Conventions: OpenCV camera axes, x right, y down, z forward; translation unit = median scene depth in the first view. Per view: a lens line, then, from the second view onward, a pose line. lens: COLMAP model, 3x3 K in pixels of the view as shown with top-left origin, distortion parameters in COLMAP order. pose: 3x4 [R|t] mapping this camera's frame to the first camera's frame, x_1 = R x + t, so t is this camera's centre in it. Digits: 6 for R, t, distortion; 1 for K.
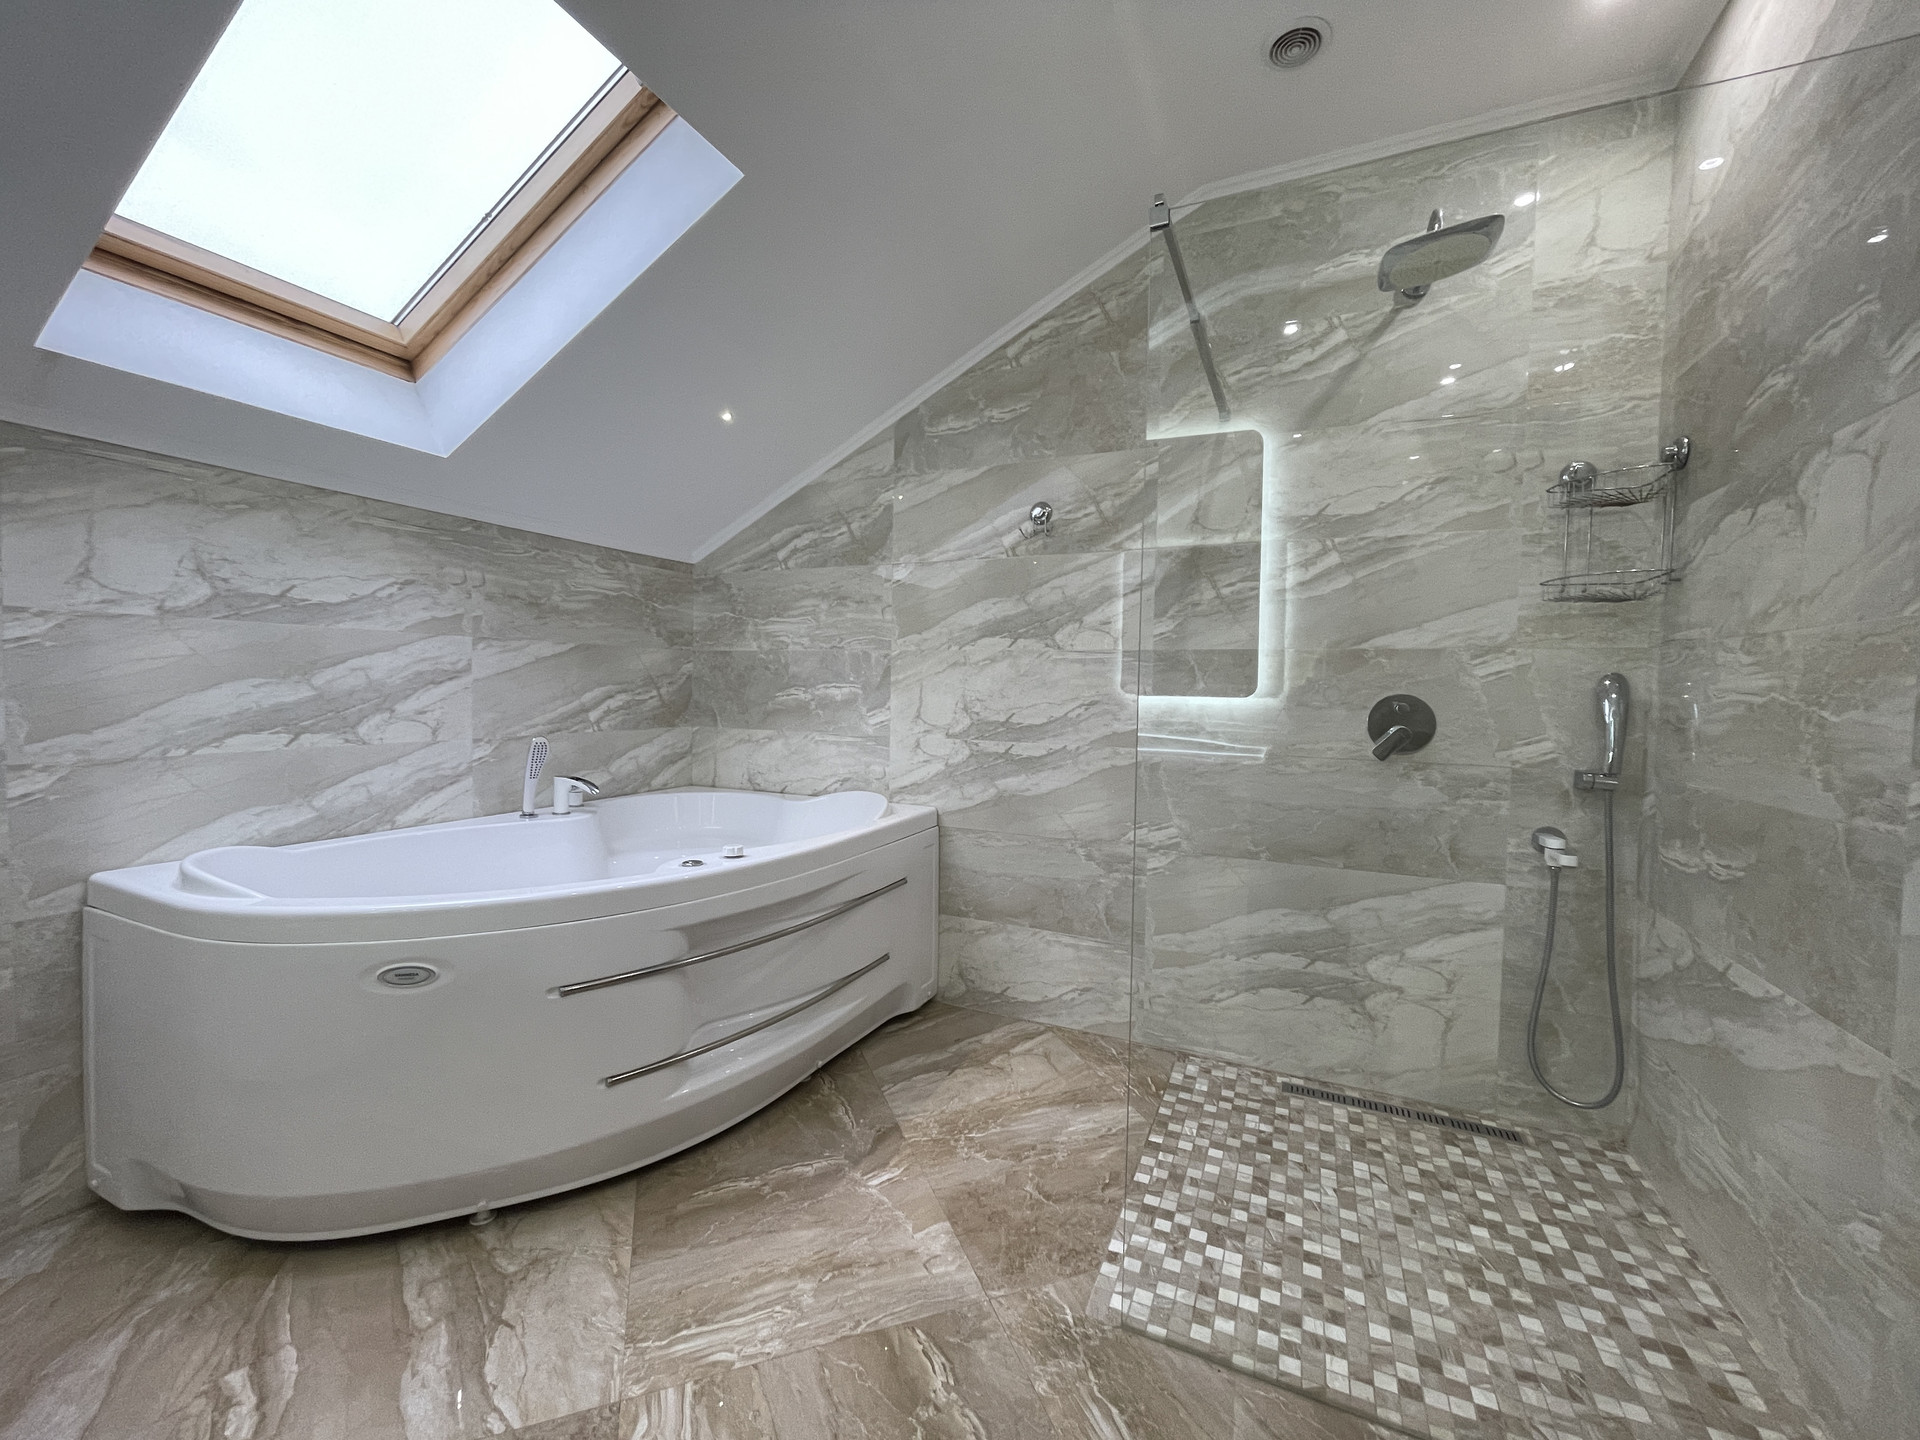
lens RADIAL K [[777.0, 0, 958.8], [0, 777.0, 716.0], [0, 0, 1]] dist [-0.002540, 0.001088]
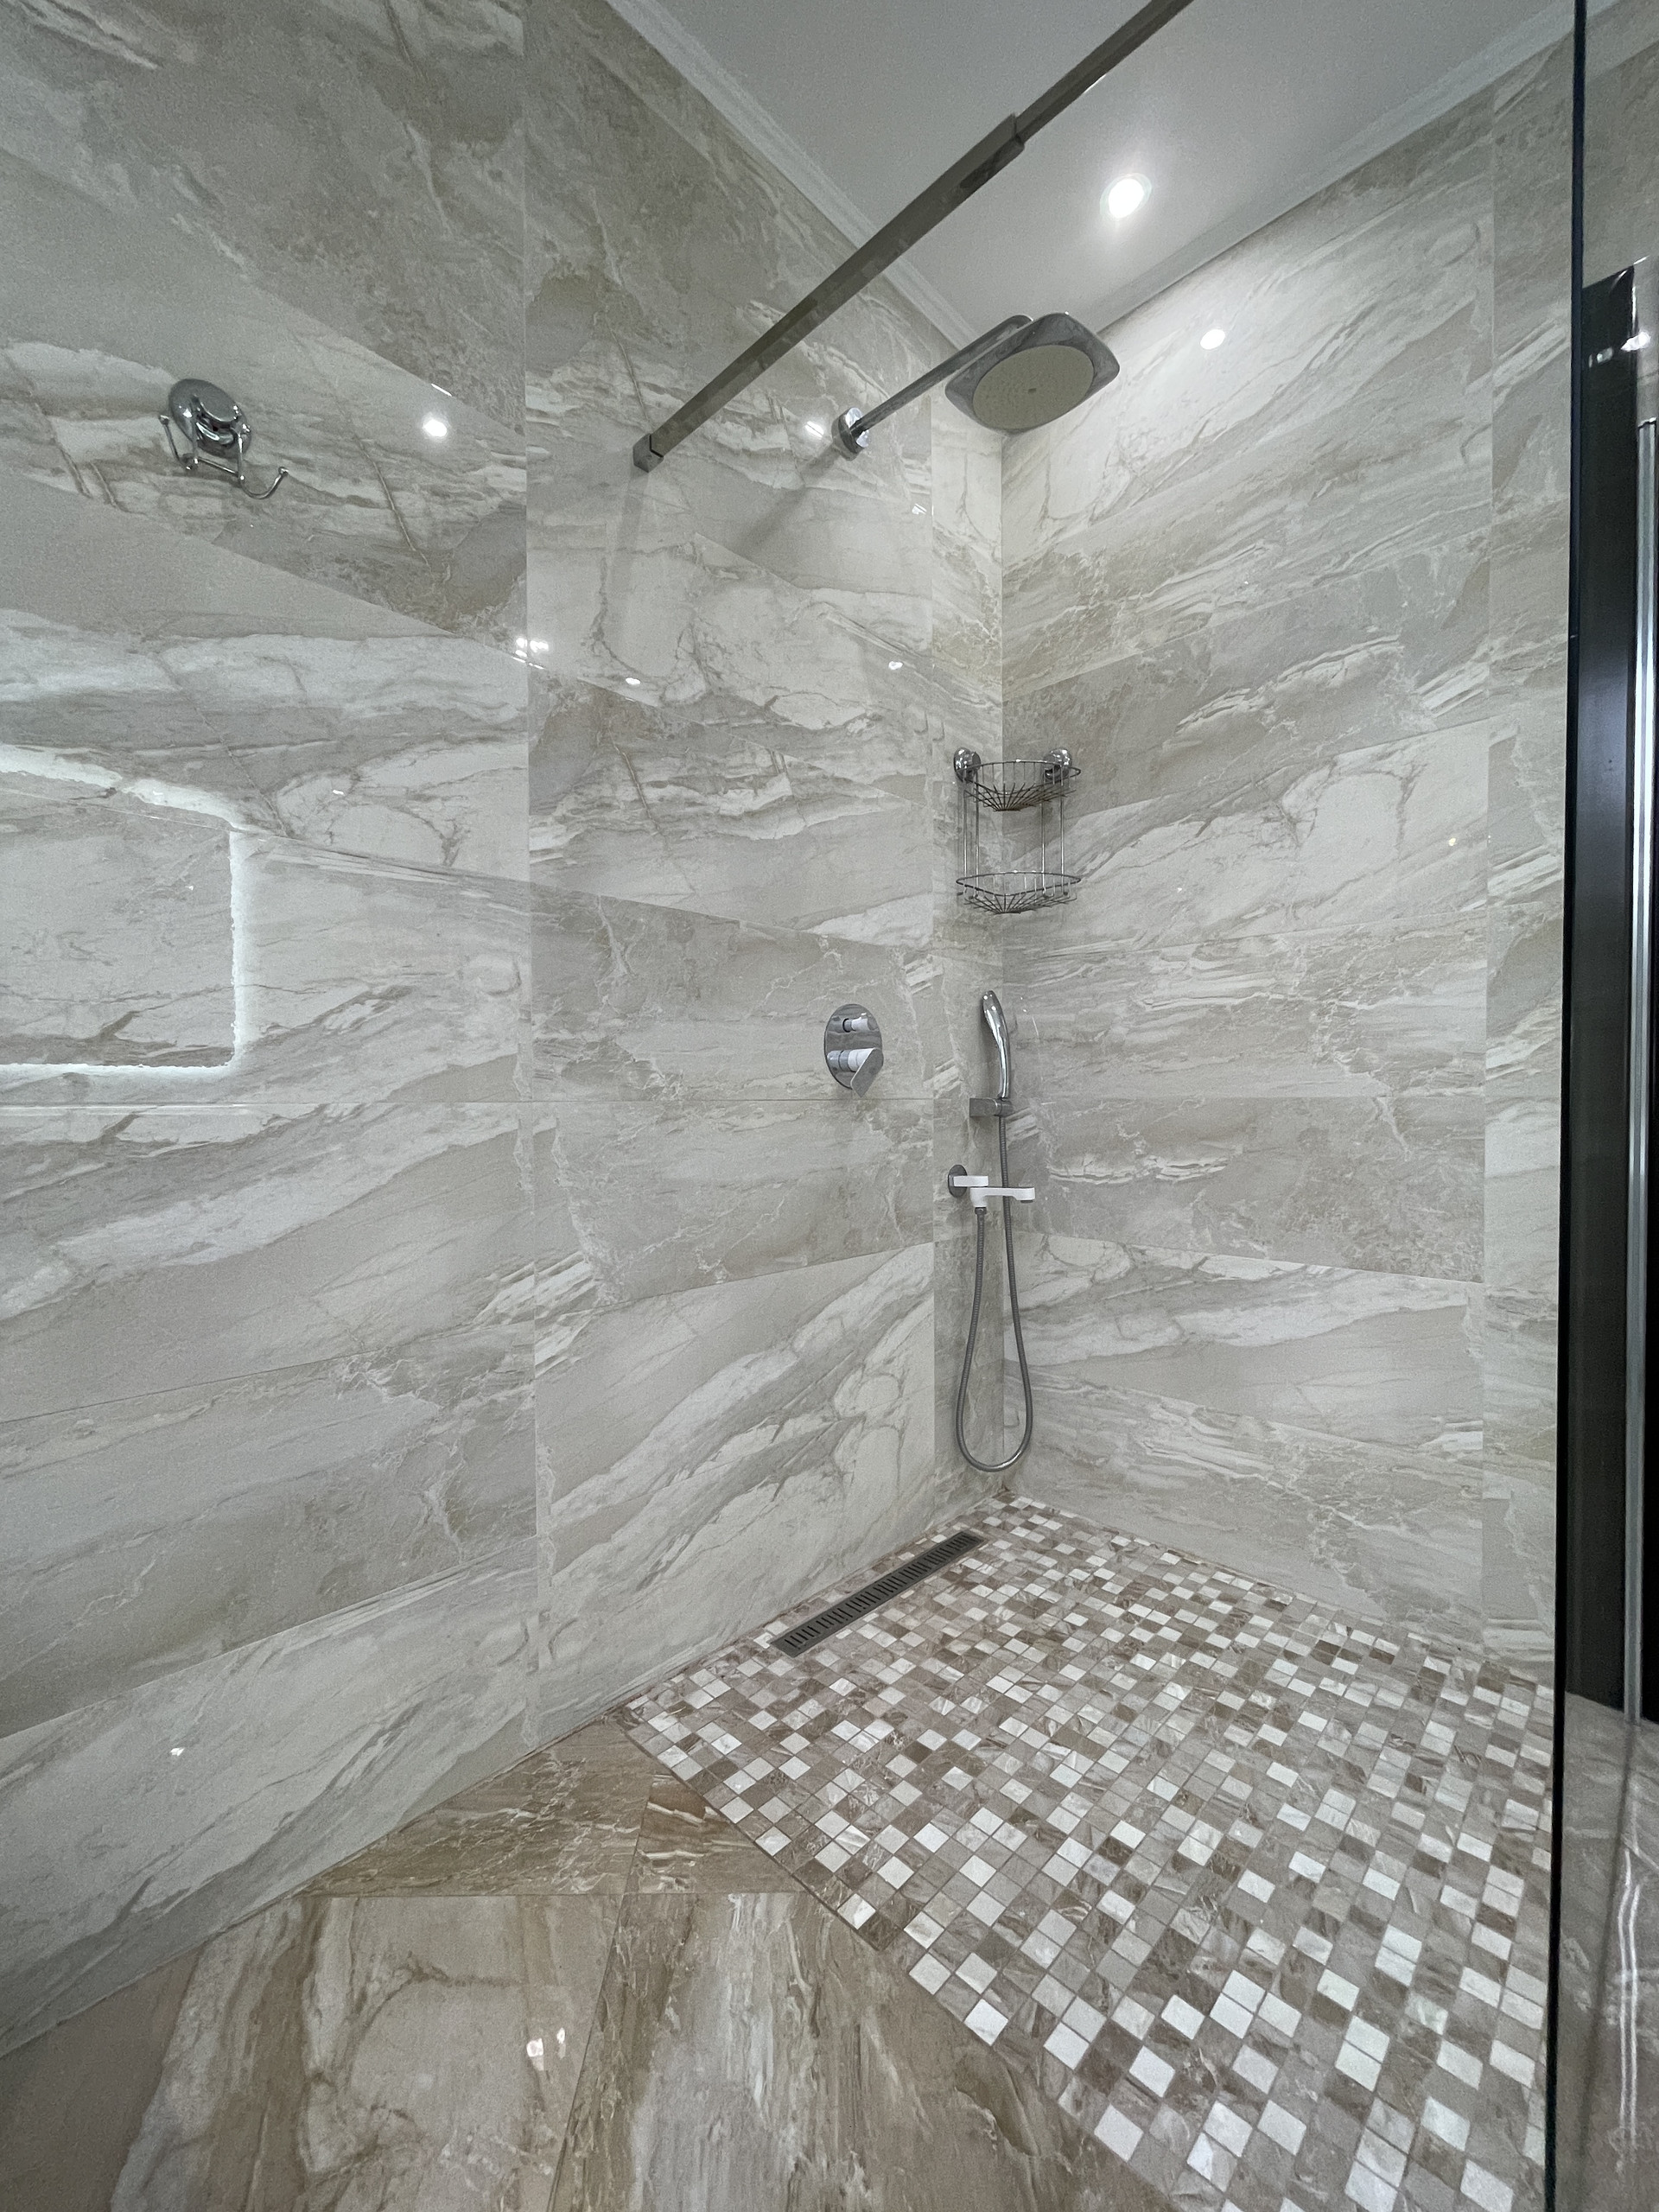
lens RADIAL K [[895.2, 0, 828.6], [0, 895.2, 1113.5], [0, 0, 1]] dist [-0.002540, 0.001088]
pose [[0.342240, -0.038551, 0.938821, -0.227390], [0.048396, 0.998555, 0.023361, 0.055681], [-0.938365, 0.037440, 0.343611, 0.798642]]
